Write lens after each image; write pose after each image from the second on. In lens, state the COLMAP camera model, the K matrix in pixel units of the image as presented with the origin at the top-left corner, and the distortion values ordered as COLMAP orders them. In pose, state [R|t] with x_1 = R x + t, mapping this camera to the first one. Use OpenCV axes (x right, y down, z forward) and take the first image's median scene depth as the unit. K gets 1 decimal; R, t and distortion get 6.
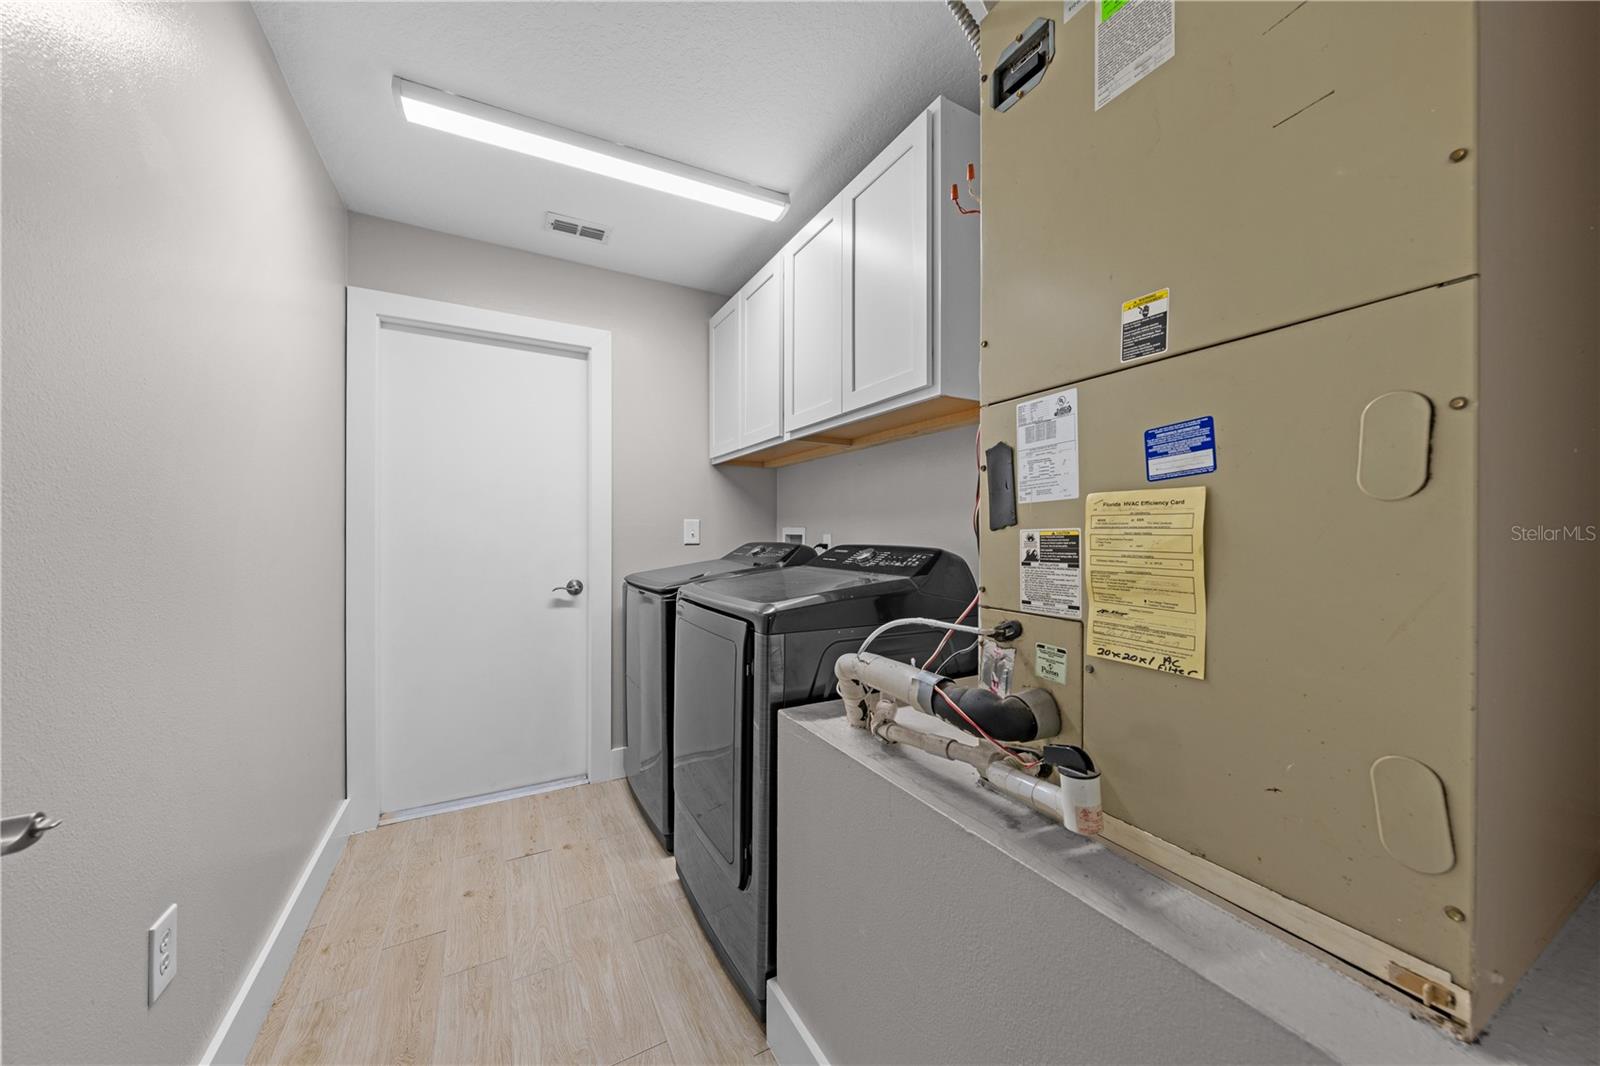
lens RADIAL K [[549.4, 0, 801.0], [0, 549.4, 529.3], [0, 0, 1]] dist [0.000033, 0.000069]
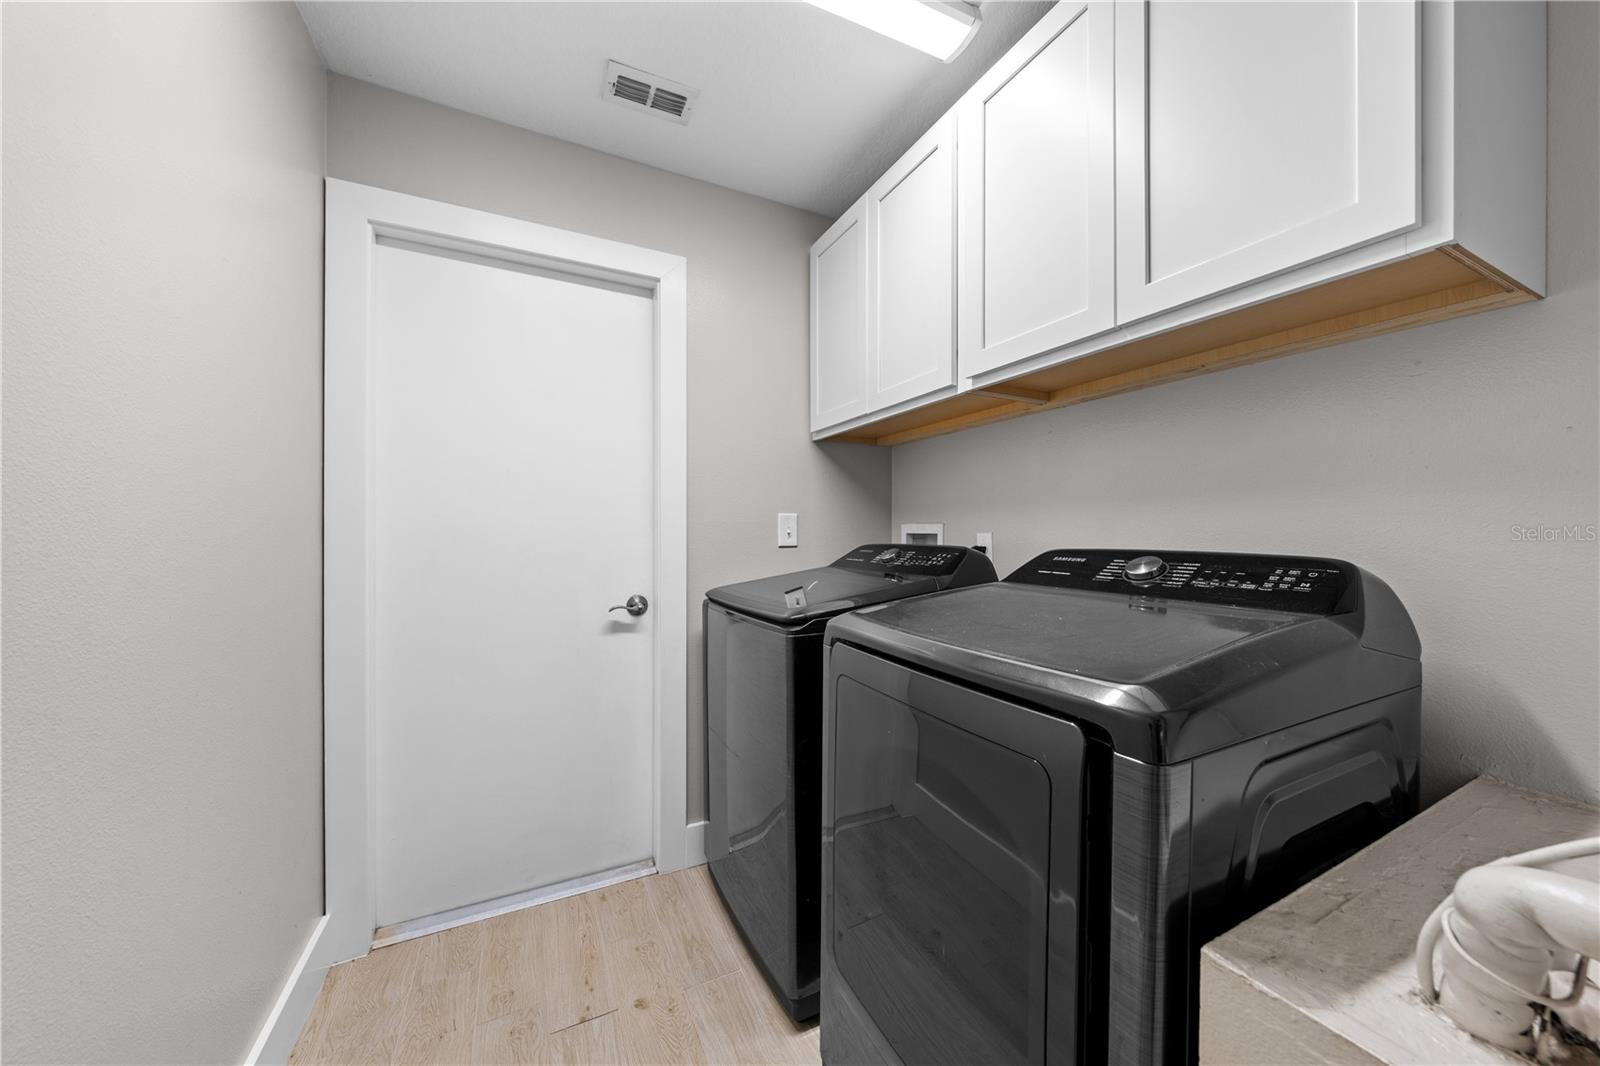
lens RADIAL K [[549.4, 0, 801.0], [0, 549.4, 529.3], [0, 0, 1]] dist [0.000033, 0.000069]
pose [[0.999049, -0.001034, -0.043591, -0.180052], [0.001055, 0.999999, 0.000468, 0.003678], [0.043590, -0.000513, 0.999049, 0.306609]]
